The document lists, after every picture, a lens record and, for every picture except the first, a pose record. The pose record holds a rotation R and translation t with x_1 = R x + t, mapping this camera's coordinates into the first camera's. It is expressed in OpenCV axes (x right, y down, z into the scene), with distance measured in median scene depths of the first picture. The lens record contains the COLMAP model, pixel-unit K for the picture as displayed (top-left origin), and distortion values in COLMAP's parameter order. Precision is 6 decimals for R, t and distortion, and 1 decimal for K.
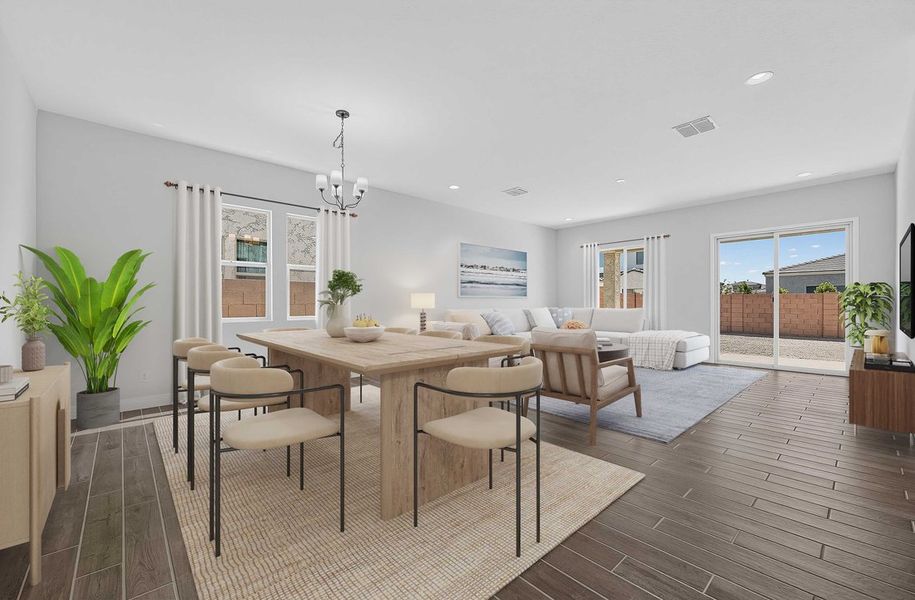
lens RADIAL K [[369.0, 0, 461.3], [0, 369.0, 299.2], [0, 0, 1]] dist [0.003116, 0.000458]
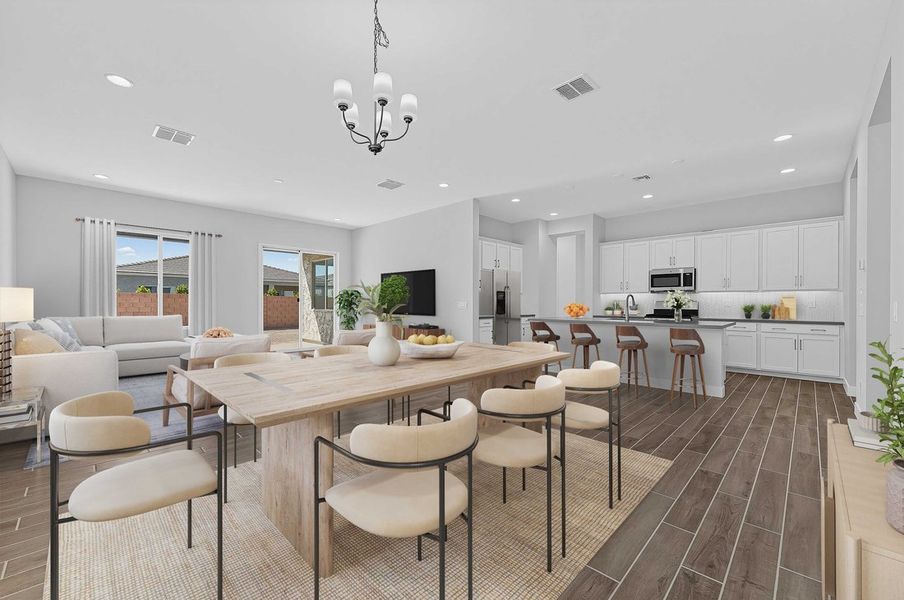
lens RADIAL K [[364.9, 0, 453.2], [0, 364.9, 304.2], [0, 0, 1]] dist [0.001869, 0.000120]
pose [[-0.057471, -0.002030, 0.998345, -0.504356], [-0.014275, 0.999897, 0.001212, 0.007846], [-0.998245, -0.014181, -0.057494, 0.483868]]
